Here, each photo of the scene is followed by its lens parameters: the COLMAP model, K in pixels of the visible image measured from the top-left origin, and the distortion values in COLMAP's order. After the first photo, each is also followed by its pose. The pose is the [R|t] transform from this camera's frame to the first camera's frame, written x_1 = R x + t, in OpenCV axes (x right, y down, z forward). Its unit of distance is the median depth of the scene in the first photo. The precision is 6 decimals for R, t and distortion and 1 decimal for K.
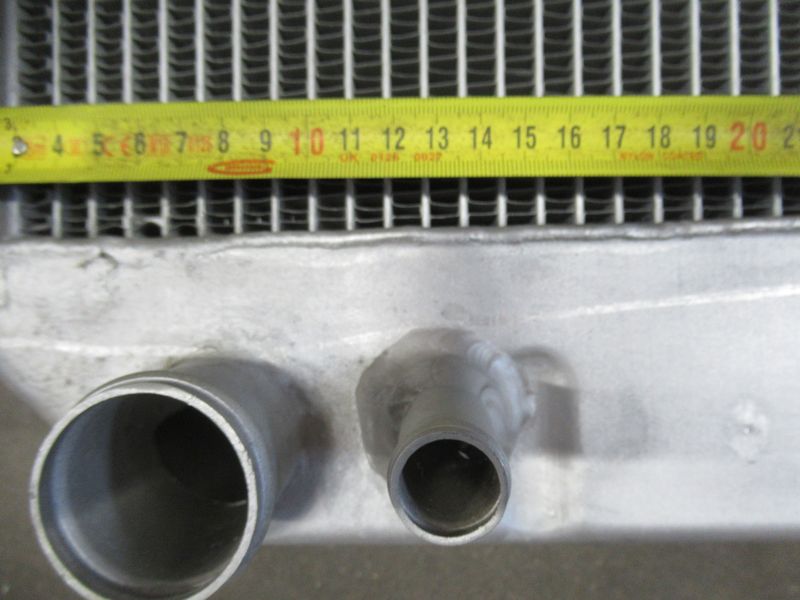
lens RADIAL K [[582.7, 0, 401.7], [0, 582.7, 294.6], [0, 0, 1]] dist [-0.007222, 0.002734]
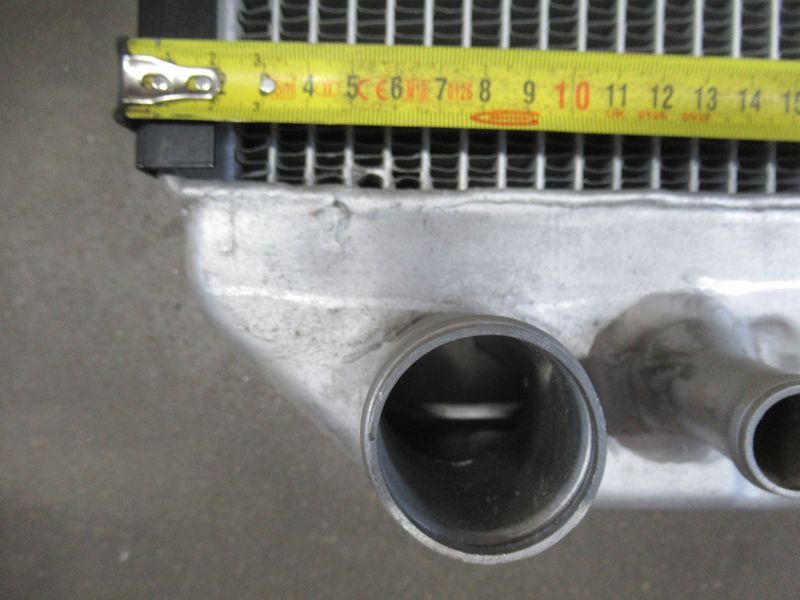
lens RADIAL K [[587.7, 0, 404.6], [0, 587.7, 301.4], [0, 0, 1]] dist [-0.006985, -0.002894]
pose [[0.998256, 0.039213, 0.044129, -0.466373], [-0.040331, 0.998880, 0.024734, 0.069951], [-0.043110, -0.026471, 0.998720, 0.015733]]
